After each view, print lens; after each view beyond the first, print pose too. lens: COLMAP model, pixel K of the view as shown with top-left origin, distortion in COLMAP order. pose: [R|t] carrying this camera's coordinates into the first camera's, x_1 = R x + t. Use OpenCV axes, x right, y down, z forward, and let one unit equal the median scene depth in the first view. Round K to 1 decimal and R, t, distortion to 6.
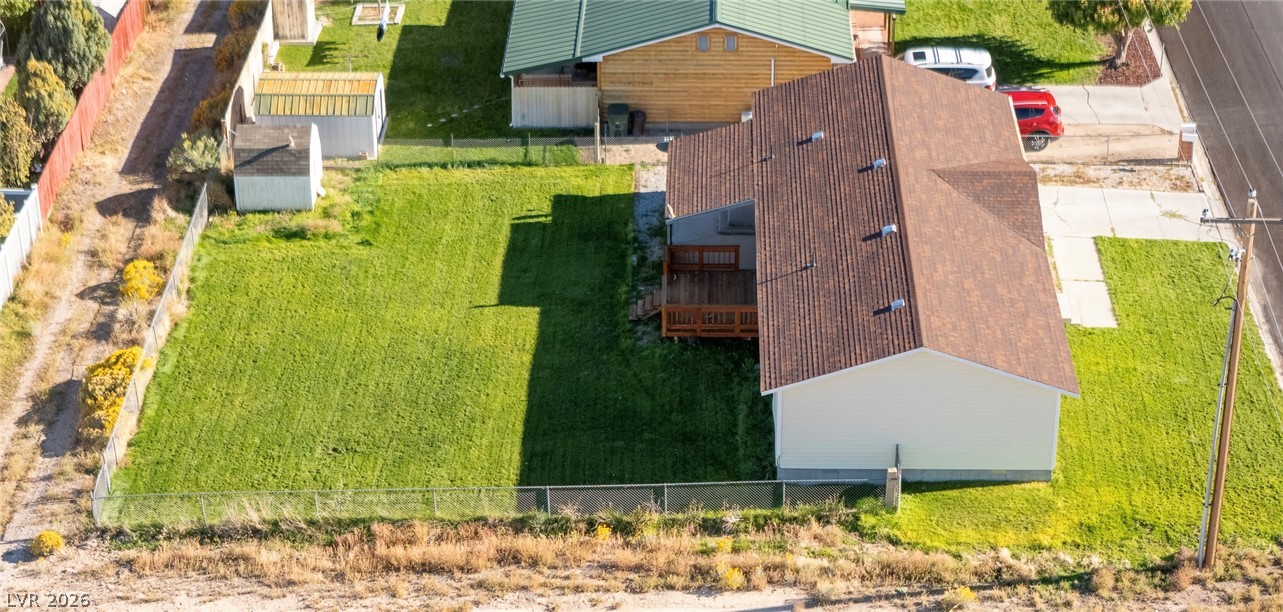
lens RADIAL K [[2479.4, 0, 641.5], [0, 2479.4, 306.0], [0, 0, 1]] dist [-0.037914, -0.053793]
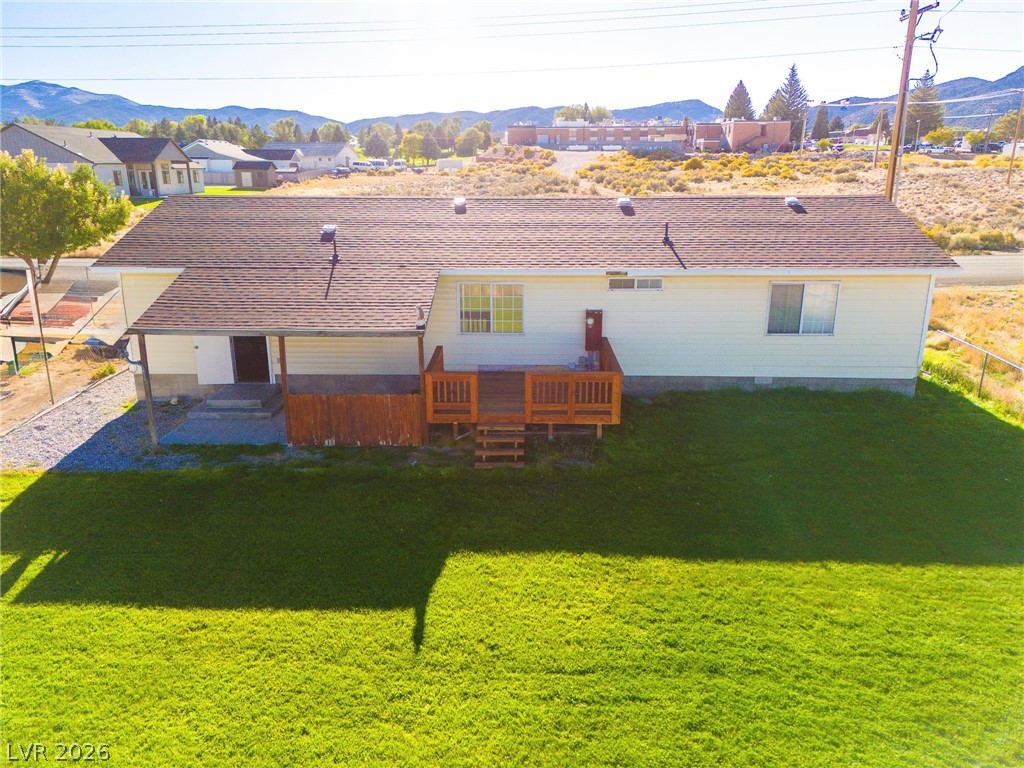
lens RADIAL K [[744.6, 0, 512.0], [0, 744.6, 384.0], [0, 0, 1]] dist [0.086366, -0.093909]
pose [[0.004613, -0.278302, 0.960483, -0.162547], [0.485085, 0.840539, 0.241219, -0.053558], [-0.874455, 0.464803, 0.138877, 0.891163]]
